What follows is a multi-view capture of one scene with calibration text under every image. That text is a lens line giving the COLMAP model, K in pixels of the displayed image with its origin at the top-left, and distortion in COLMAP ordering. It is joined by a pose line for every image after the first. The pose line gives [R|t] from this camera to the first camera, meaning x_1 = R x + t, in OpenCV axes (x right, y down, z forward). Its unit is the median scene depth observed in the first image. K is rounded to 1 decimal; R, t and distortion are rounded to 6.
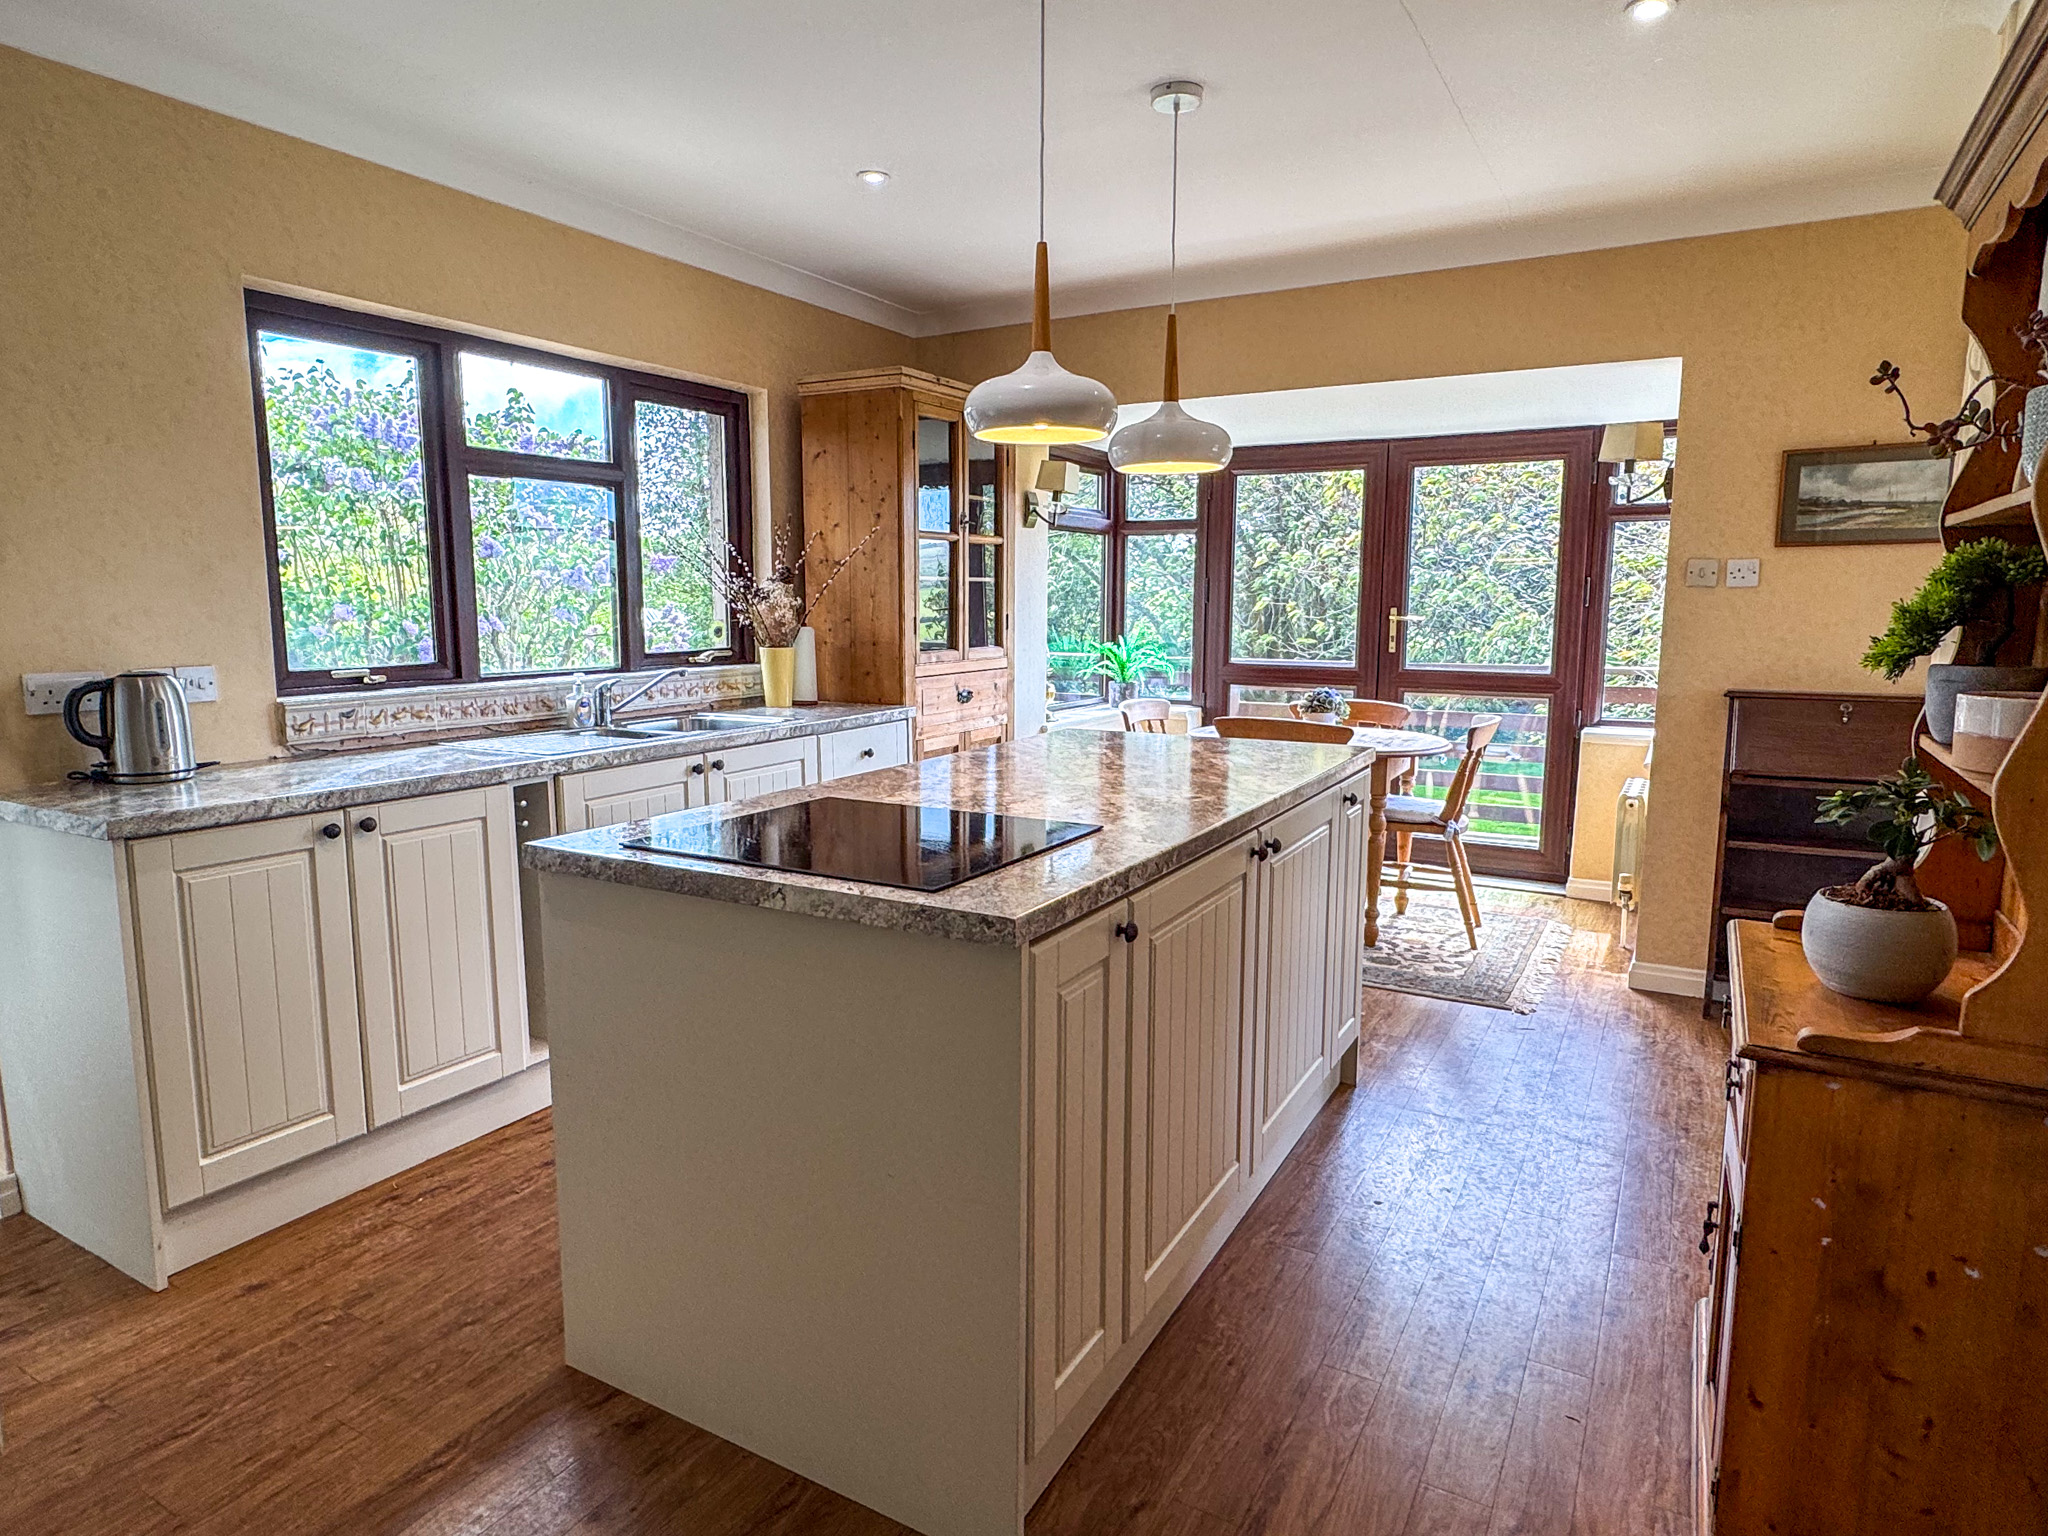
lens RADIAL K [[1206.8, 0, 1024.0], [0, 1206.8, 768.0], [0, 0, 1]] dist [-0.002725, -0.000311]
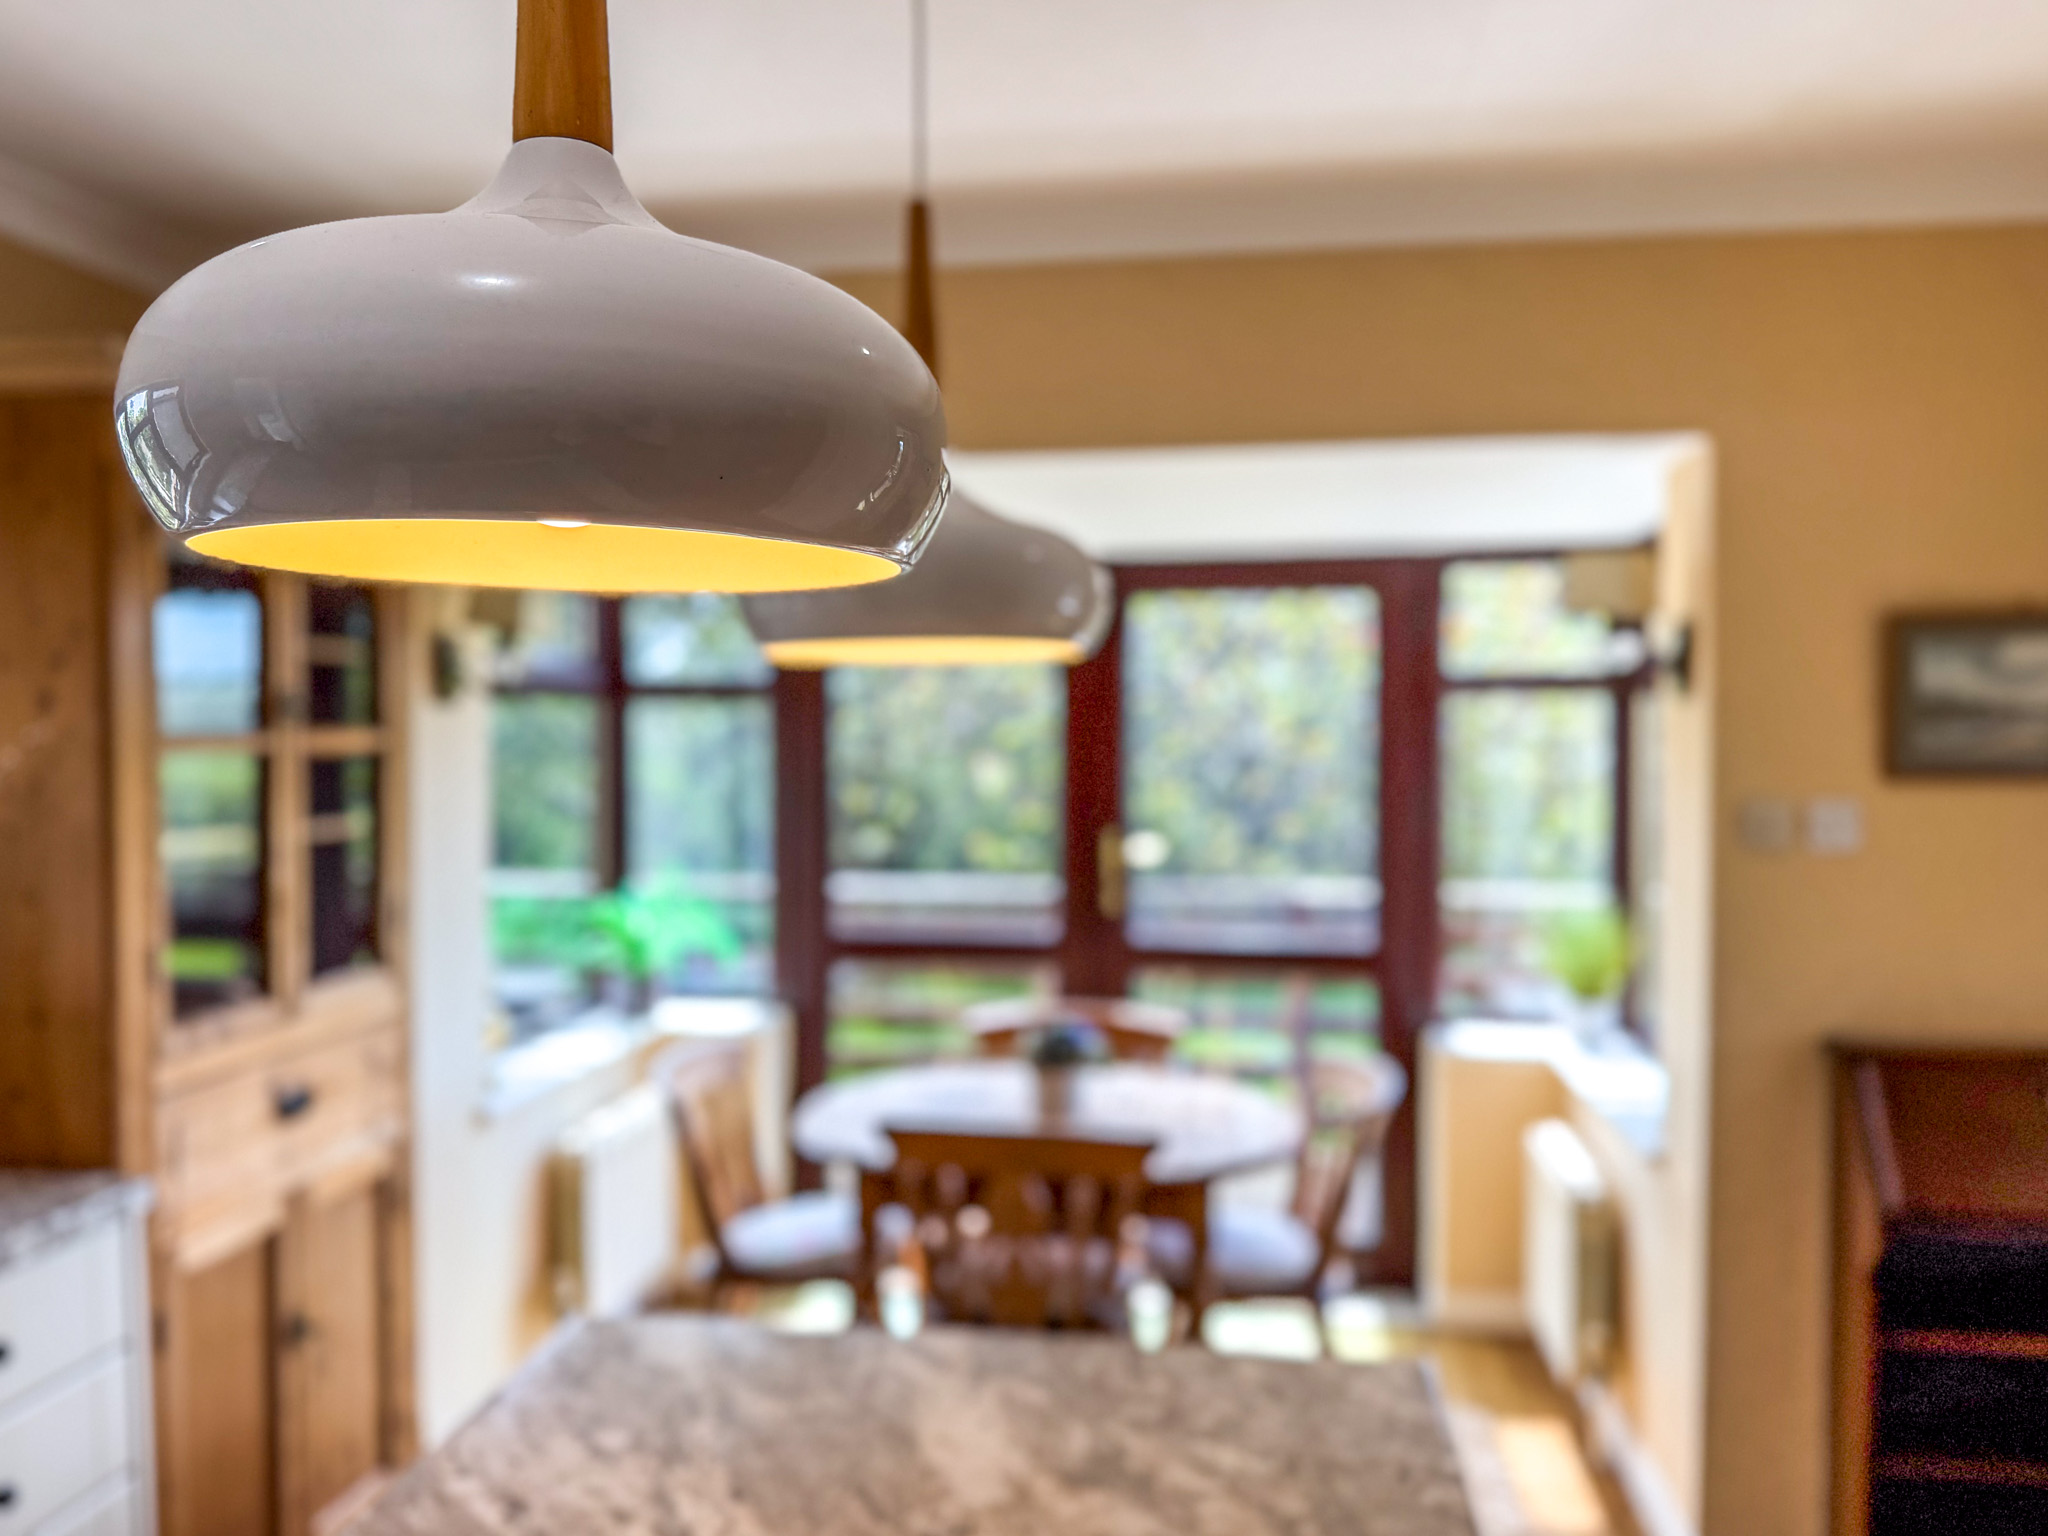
lens RADIAL K [[1518.7, 0, 1024.0], [0, 1518.7, 768.0], [0, 0, 1]] dist [0.024006, -0.001535]
pose [[0.931594, -0.012702, 0.363278, -0.002688], [0.053125, 0.993416, -0.101502, -0.111441], [-0.359596, 0.113858, 0.926135, 0.391188]]
